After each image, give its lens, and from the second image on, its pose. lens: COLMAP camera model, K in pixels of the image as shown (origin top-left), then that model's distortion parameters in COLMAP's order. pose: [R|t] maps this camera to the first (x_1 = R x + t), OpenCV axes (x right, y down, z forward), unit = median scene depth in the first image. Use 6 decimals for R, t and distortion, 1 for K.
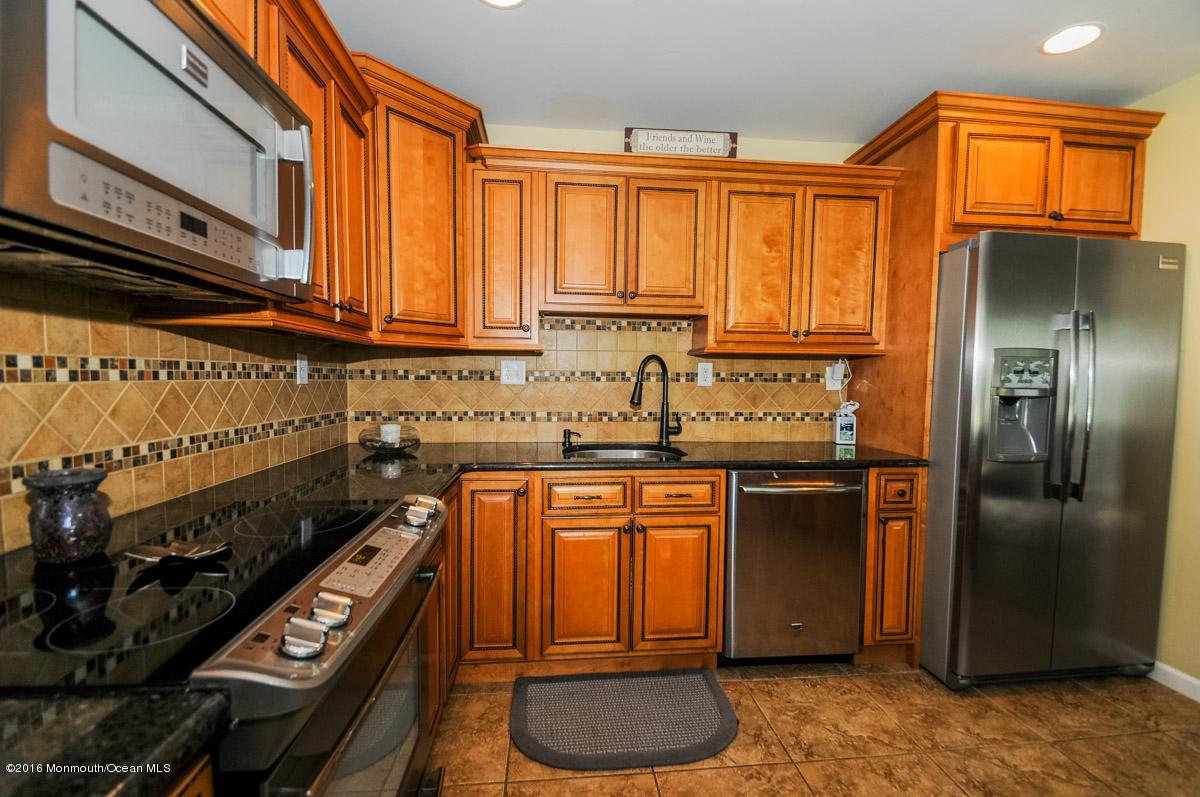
lens RADIAL K [[516.3, 0, 602.7], [0, 516.3, 406.8], [0, 0, 1]] dist [-0.001681, -0.000088]
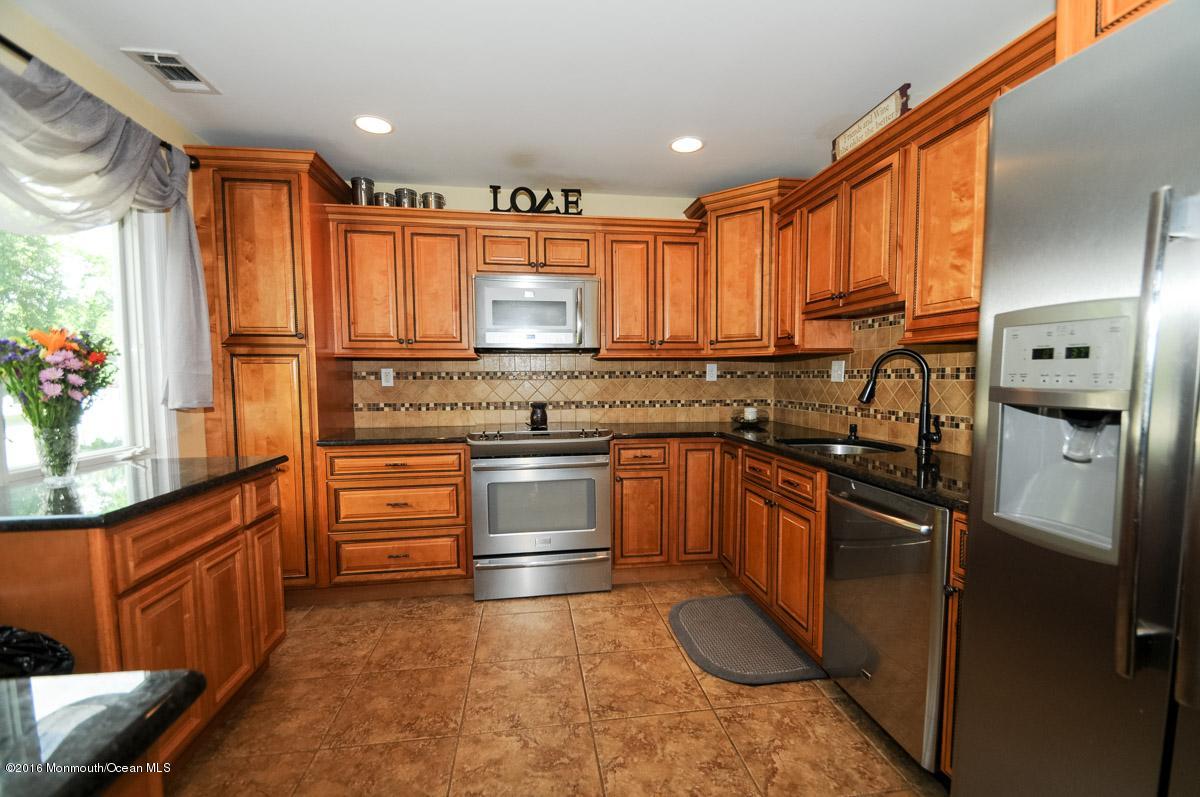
lens RADIAL K [[516.3, 0, 601.7], [0, 516.3, 400.3], [0, 0, 1]] dist [-0.001681, -0.000088]
pose [[0.054171, 0.037919, -0.997811, 1.323231], [-0.050922, 0.998083, 0.035165, -0.022330], [0.997232, 0.048906, 0.055998, 0.585416]]
